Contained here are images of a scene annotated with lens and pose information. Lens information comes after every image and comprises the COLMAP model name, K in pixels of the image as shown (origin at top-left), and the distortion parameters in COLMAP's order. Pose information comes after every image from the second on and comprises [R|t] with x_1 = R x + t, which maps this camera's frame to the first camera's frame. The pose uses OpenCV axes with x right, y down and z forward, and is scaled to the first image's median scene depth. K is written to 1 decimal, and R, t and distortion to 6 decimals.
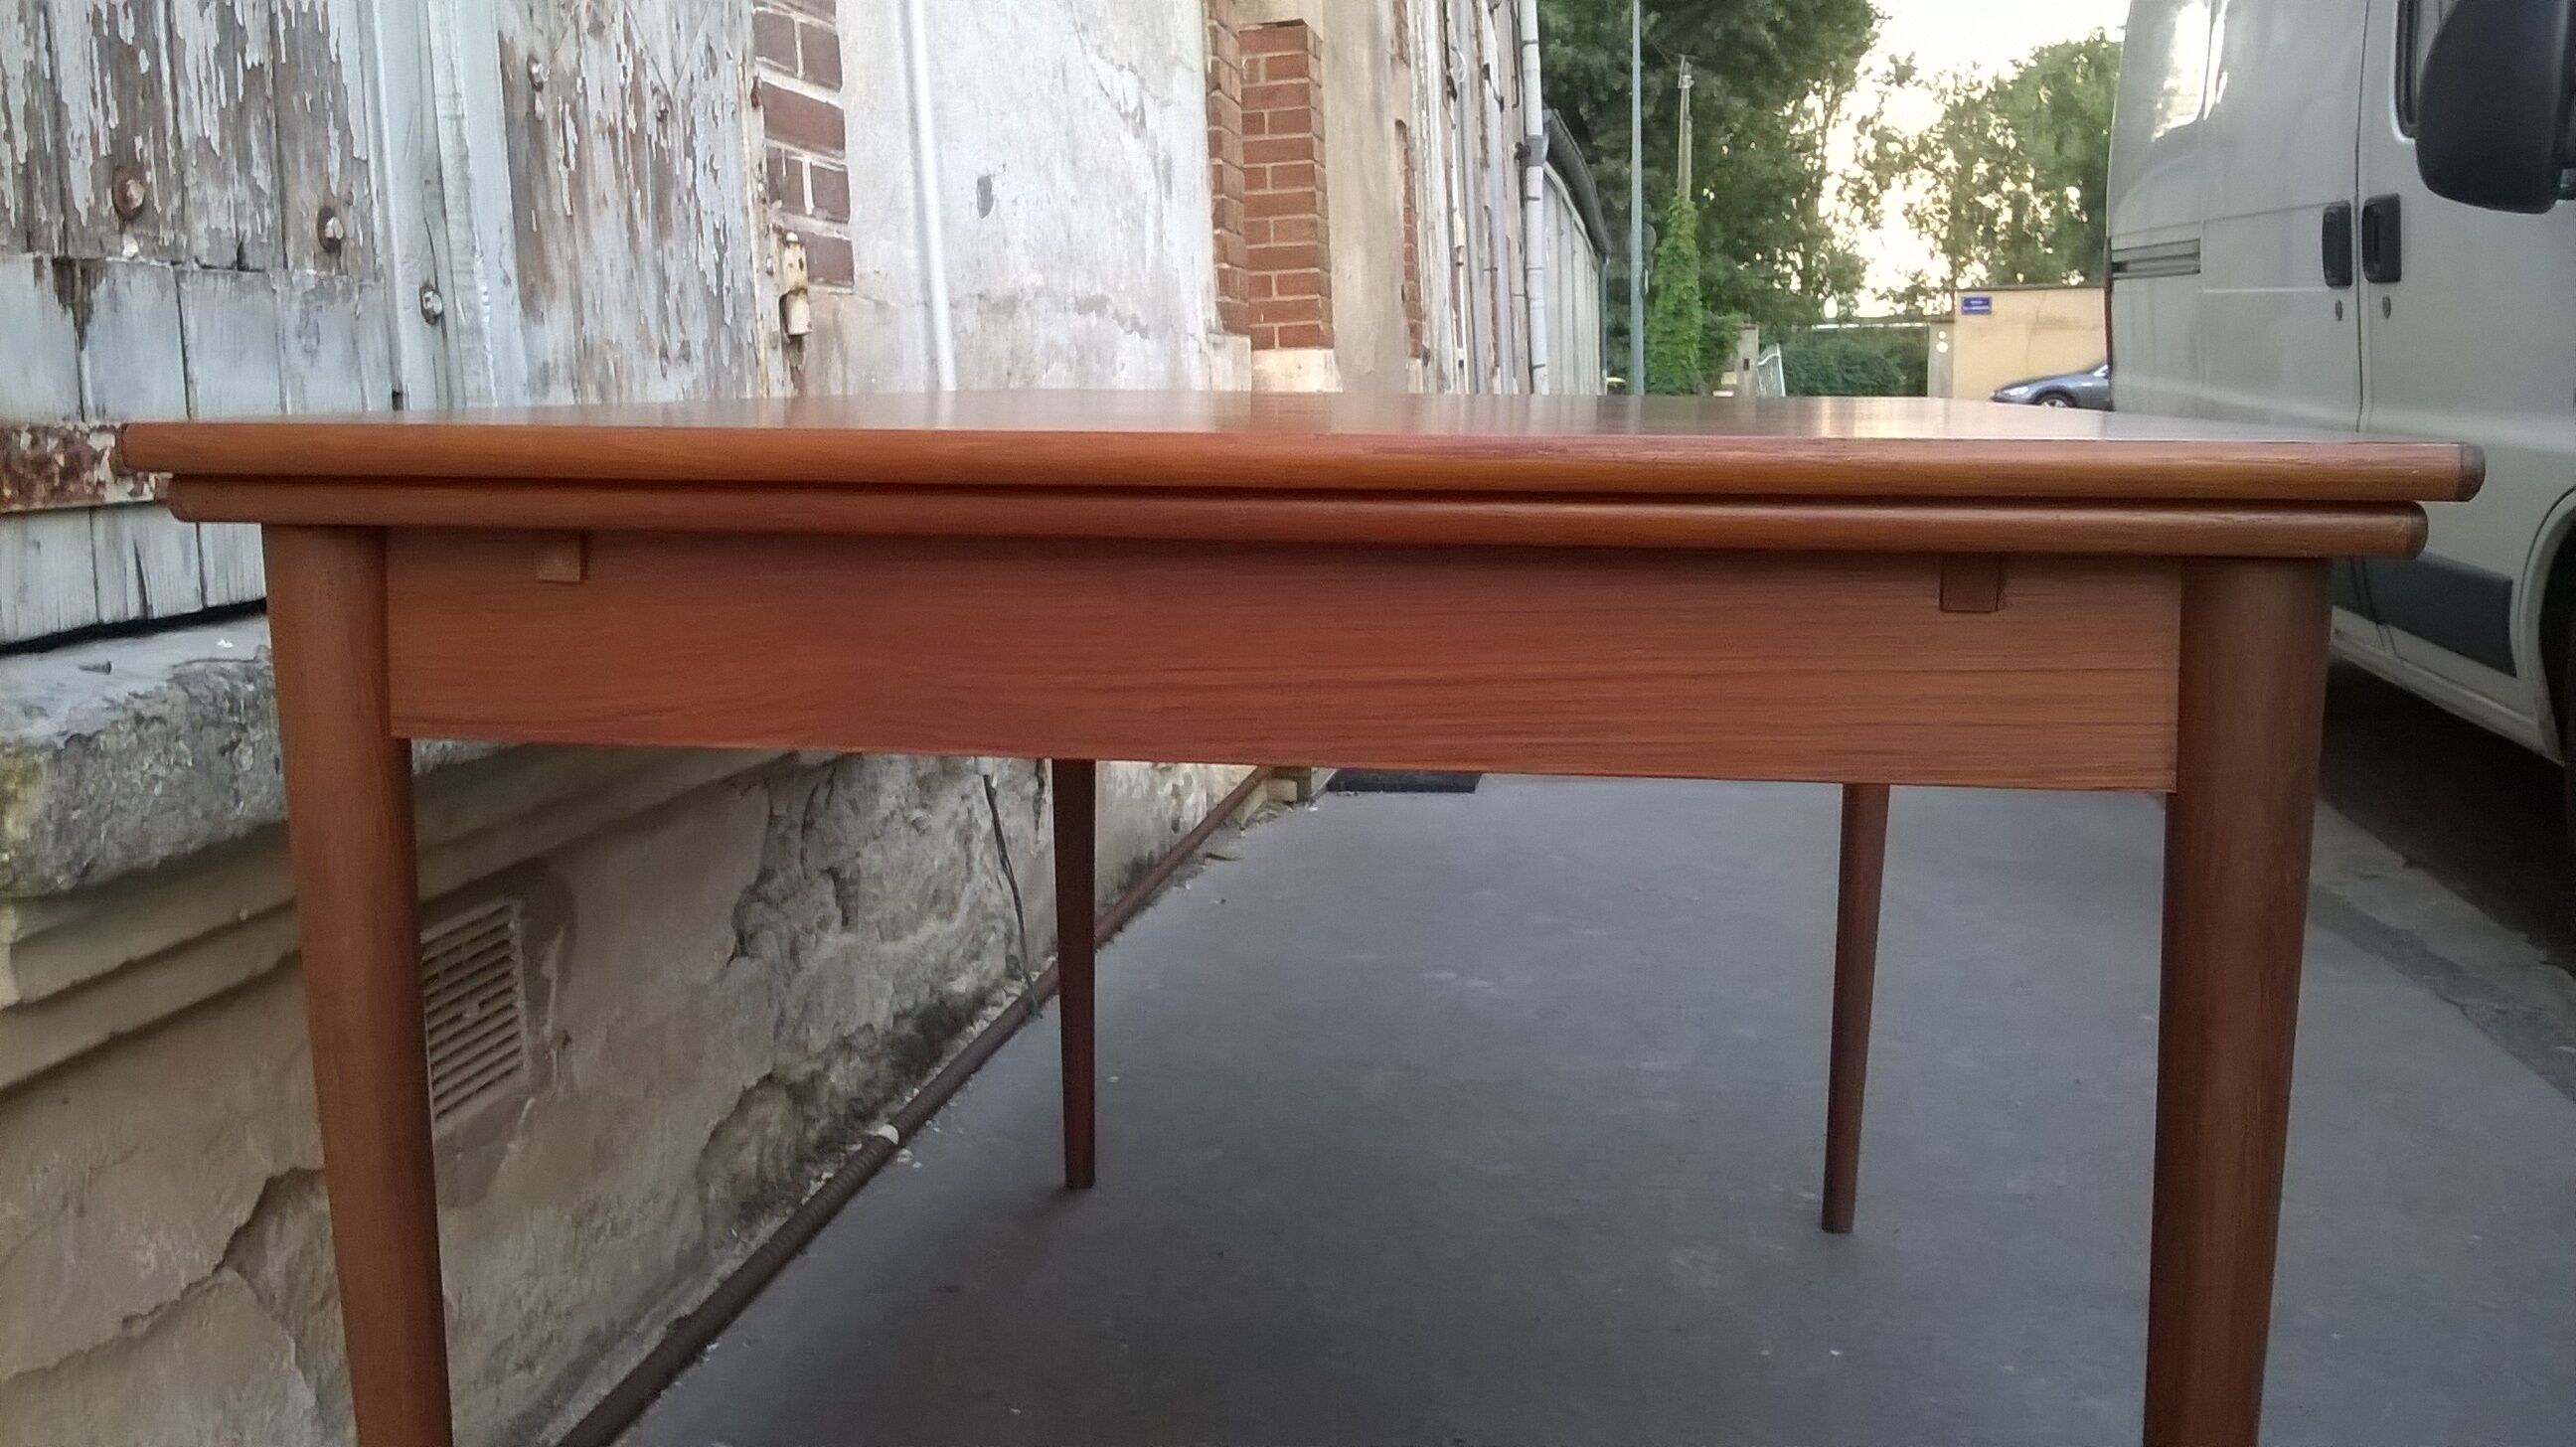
lens RADIAL K [[2278.9, 0, 1293.5], [0, 2278.9, 712.9], [0, 0, 1]] dist [0.057030, -0.207454]
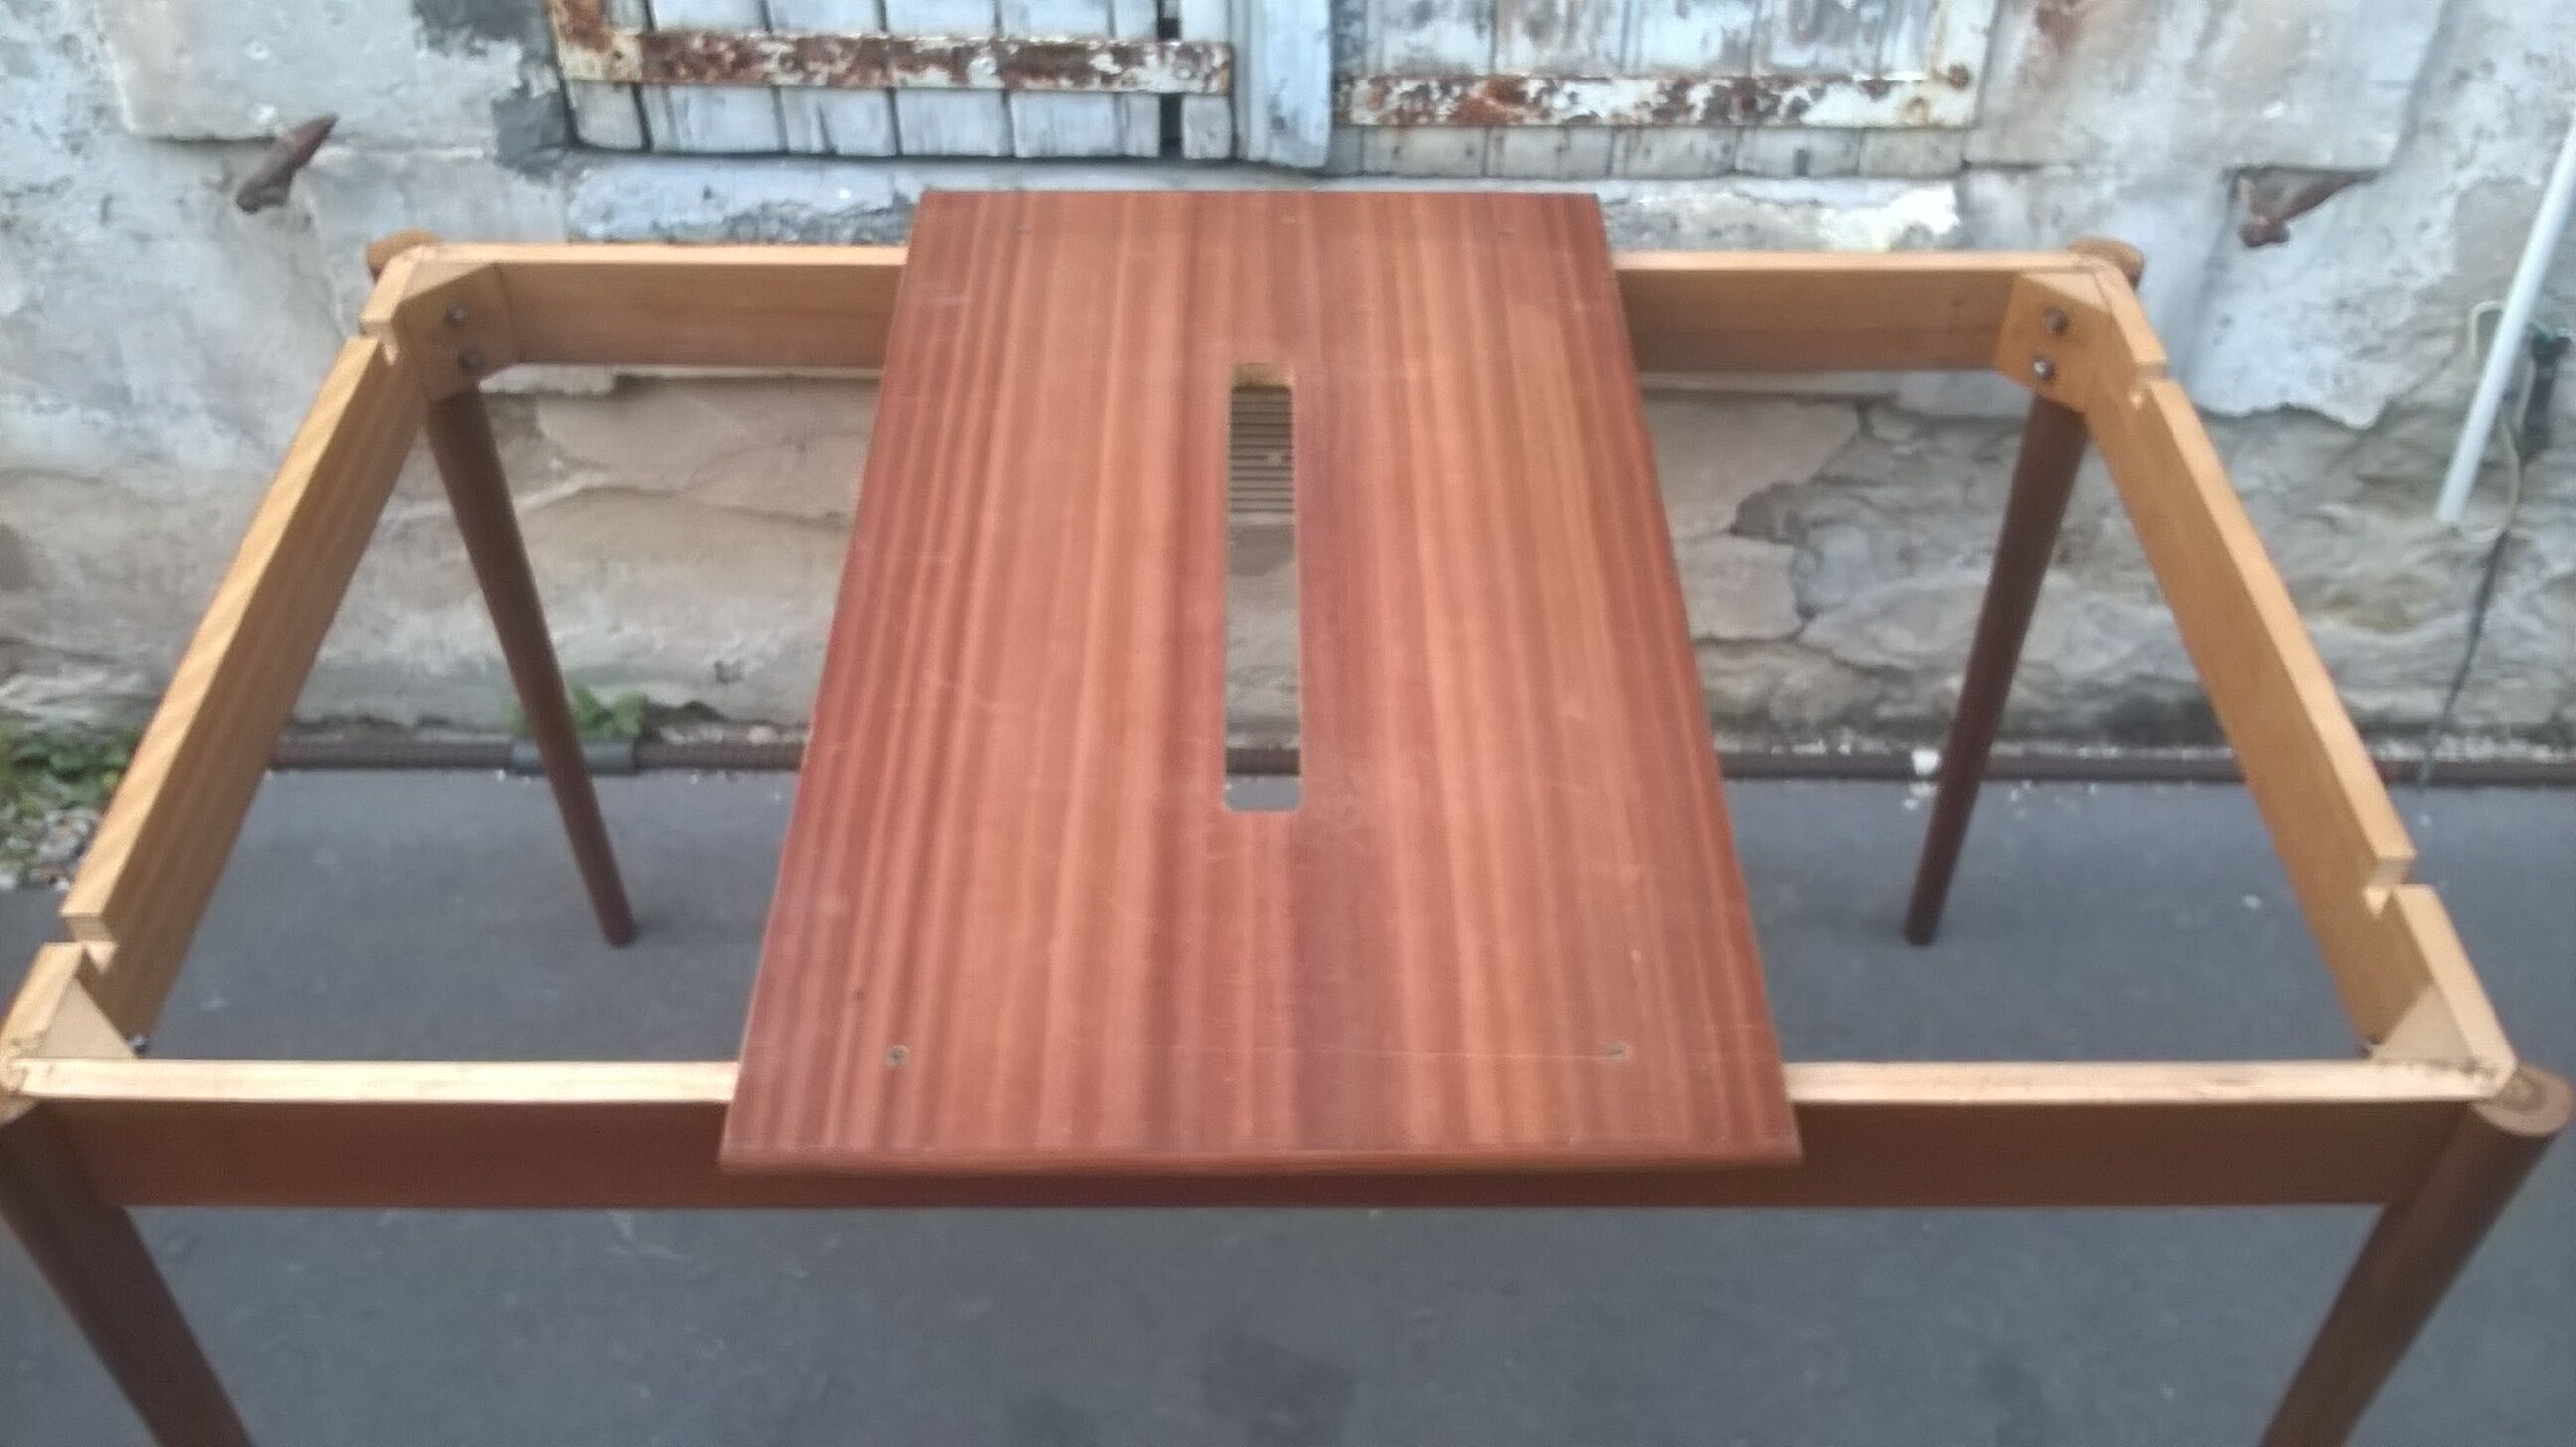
lens RADIAL K [[2289.0, 0, 1302.5], [0, 2289.0, 713.5], [0, 0, 1]] dist [0.048914, -0.201759]
pose [[0.155947, 0.671395, -0.724507, 0.214098], [-0.159062, 0.740977, 0.652420, -0.191970], [0.974874, 0.013498, 0.222346, 0.228813]]
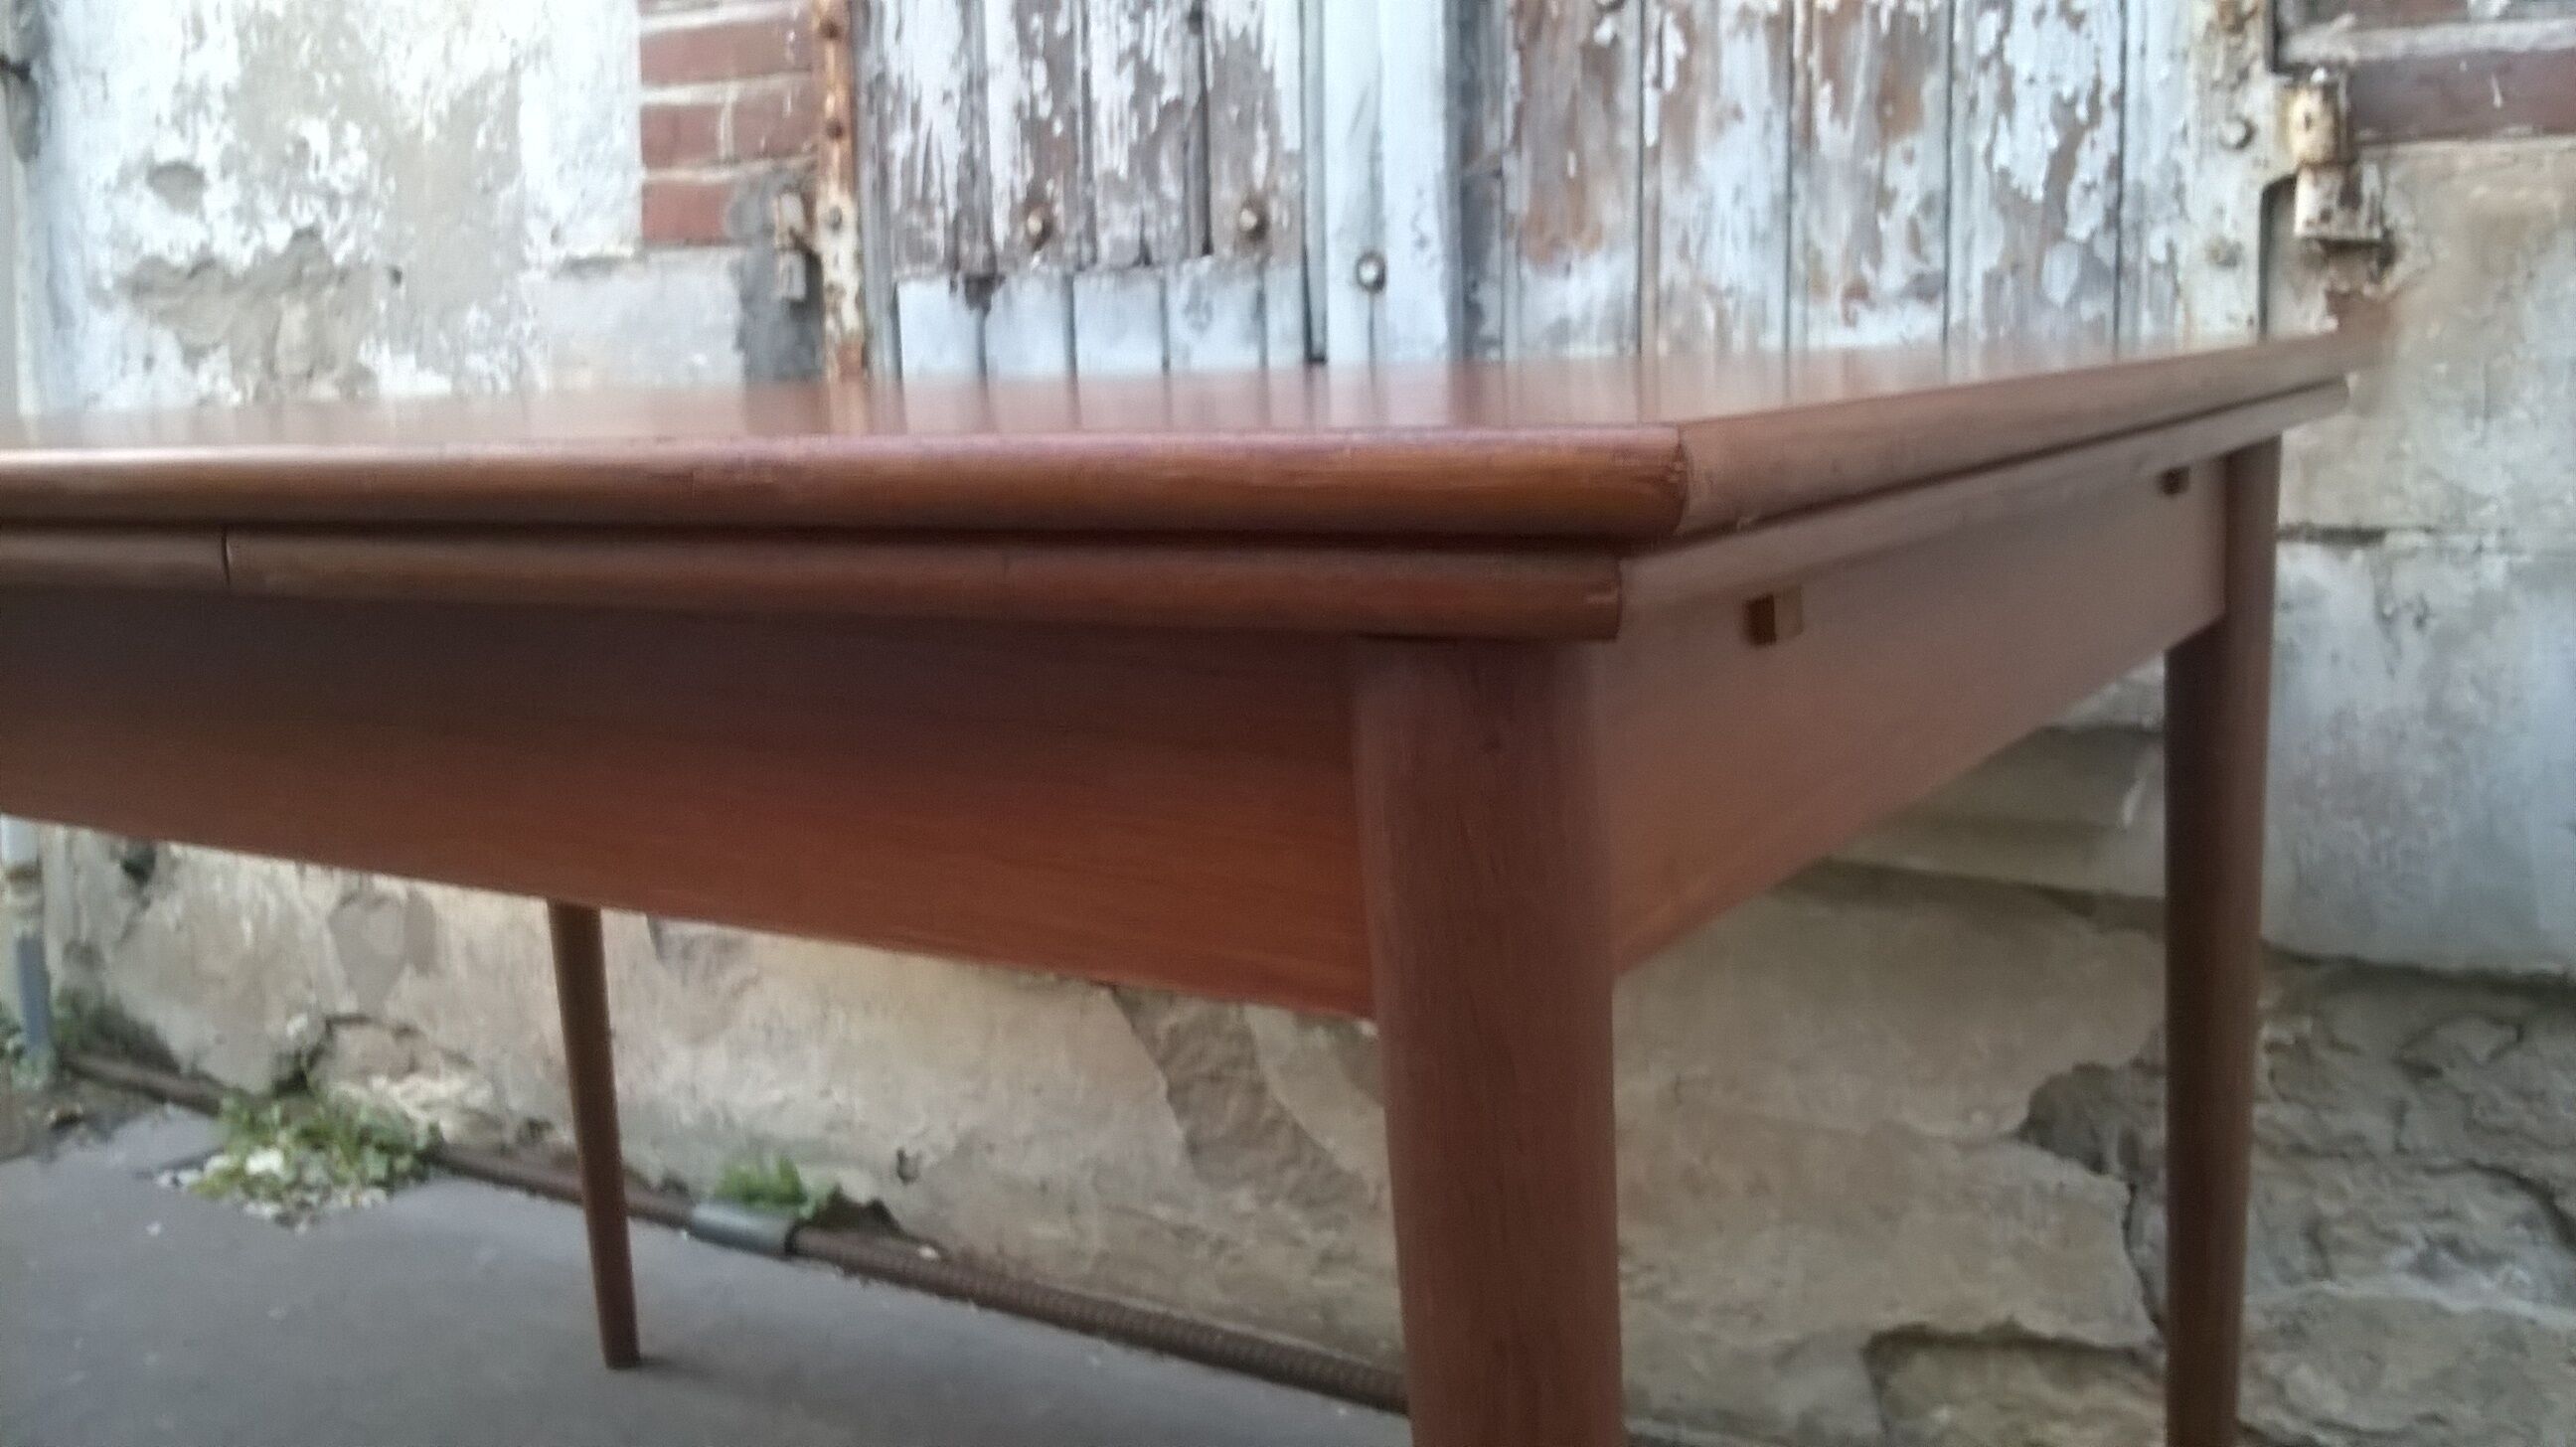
lens RADIAL K [[2333.6, 0, 1292.9], [0, 2333.6, 713.4], [0, 0, 1]] dist [0.051685, -0.223304]
pose [[-0.419234, 0.156678, -0.894257, 0.189500], [-0.098823, 0.971268, 0.216500, -0.061835], [0.902484, 0.179137, -0.391705, 0.418671]]
